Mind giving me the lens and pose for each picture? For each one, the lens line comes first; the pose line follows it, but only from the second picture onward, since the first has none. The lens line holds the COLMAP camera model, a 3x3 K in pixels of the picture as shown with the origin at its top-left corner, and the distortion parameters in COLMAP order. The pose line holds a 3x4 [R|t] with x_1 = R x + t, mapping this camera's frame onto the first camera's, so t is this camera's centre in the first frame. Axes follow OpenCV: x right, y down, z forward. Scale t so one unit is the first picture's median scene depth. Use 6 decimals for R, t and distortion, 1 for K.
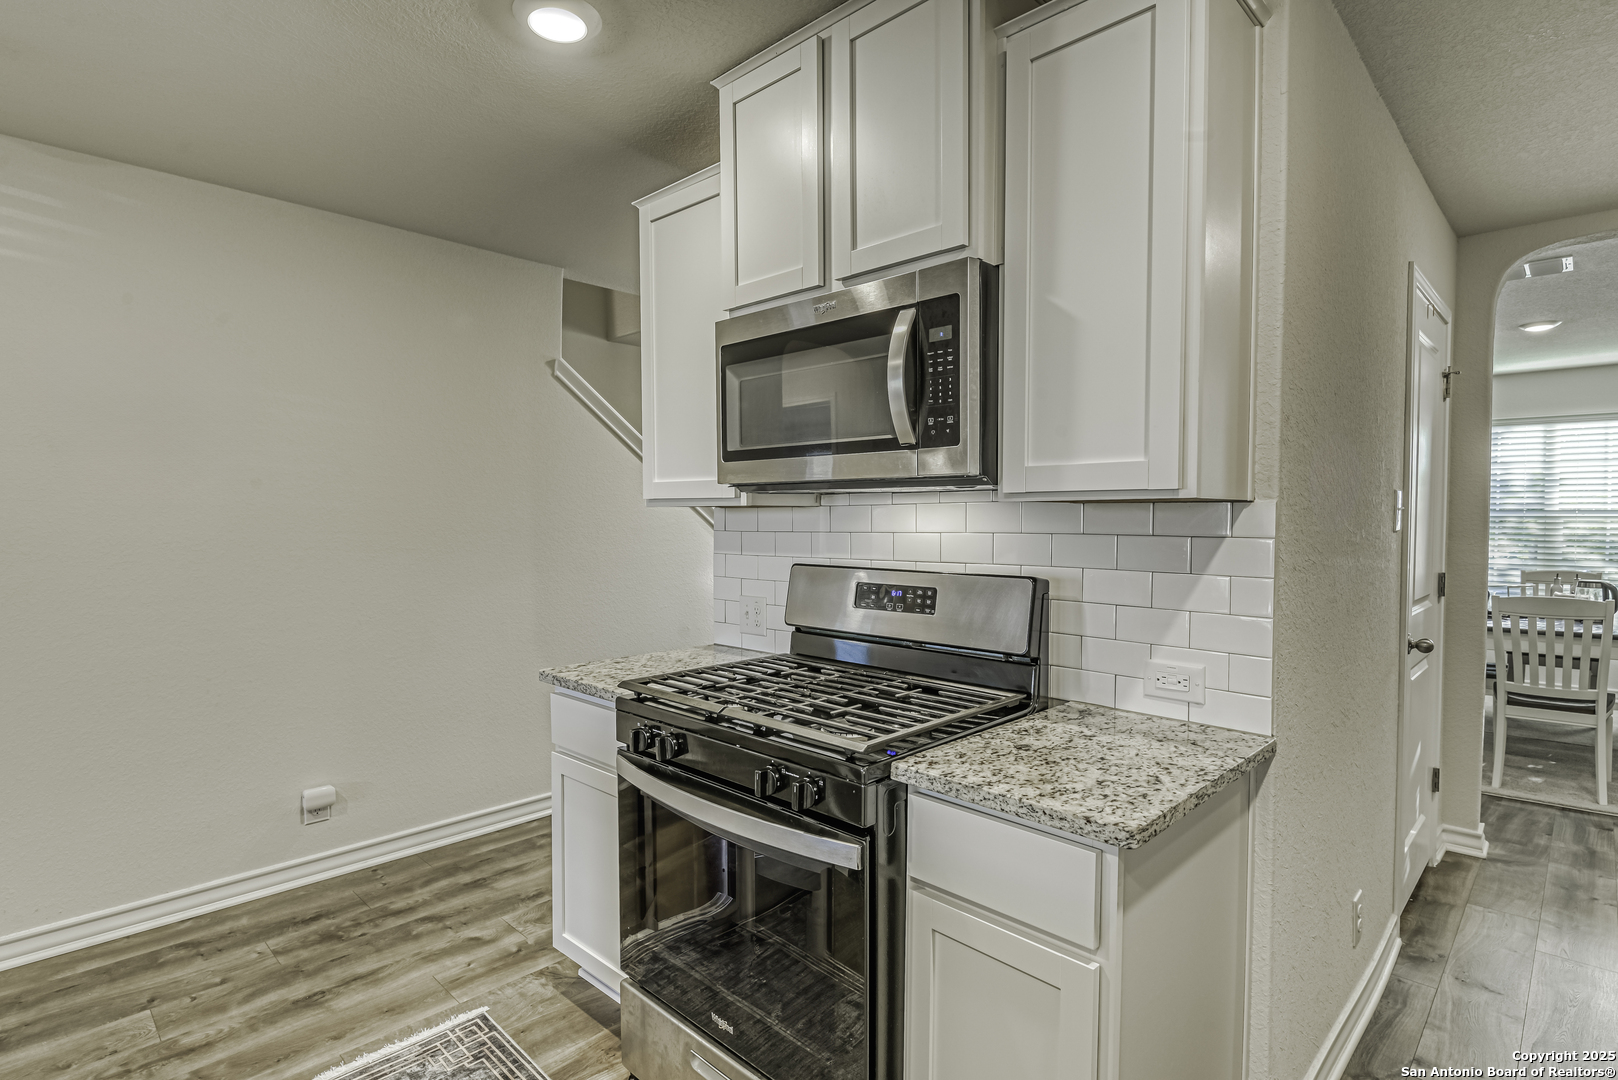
lens RADIAL K [[825.2, 0, 810.4], [0, 825.2, 536.1], [0, 0, 1]] dist [-0.005793, -0.000994]
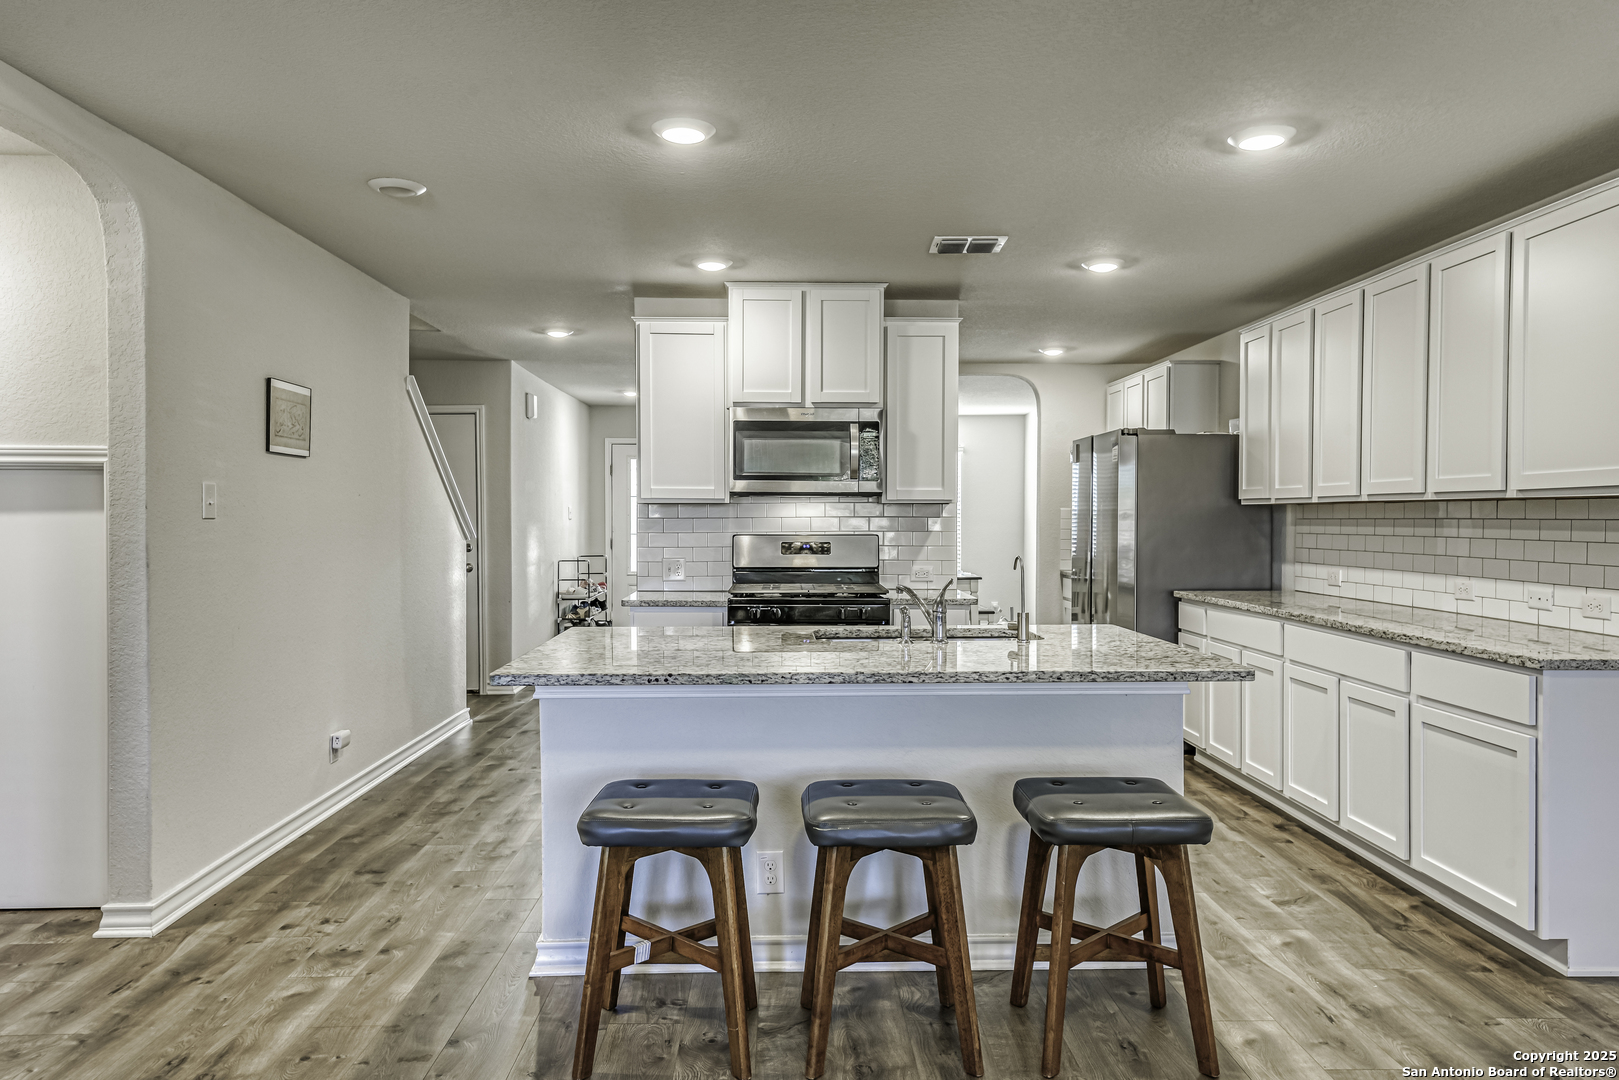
lens RADIAL K [[1112.5, 0, 809.3], [0, 1112.5, 535.4], [0, 0, 1]] dist [0.002033, 0.000263]
pose [[0.694139, -0.012922, 0.719725, -1.937619], [0.022104, 0.999750, -0.003369, 0.050506], [-0.719502, 0.018248, 0.694251, -0.976031]]
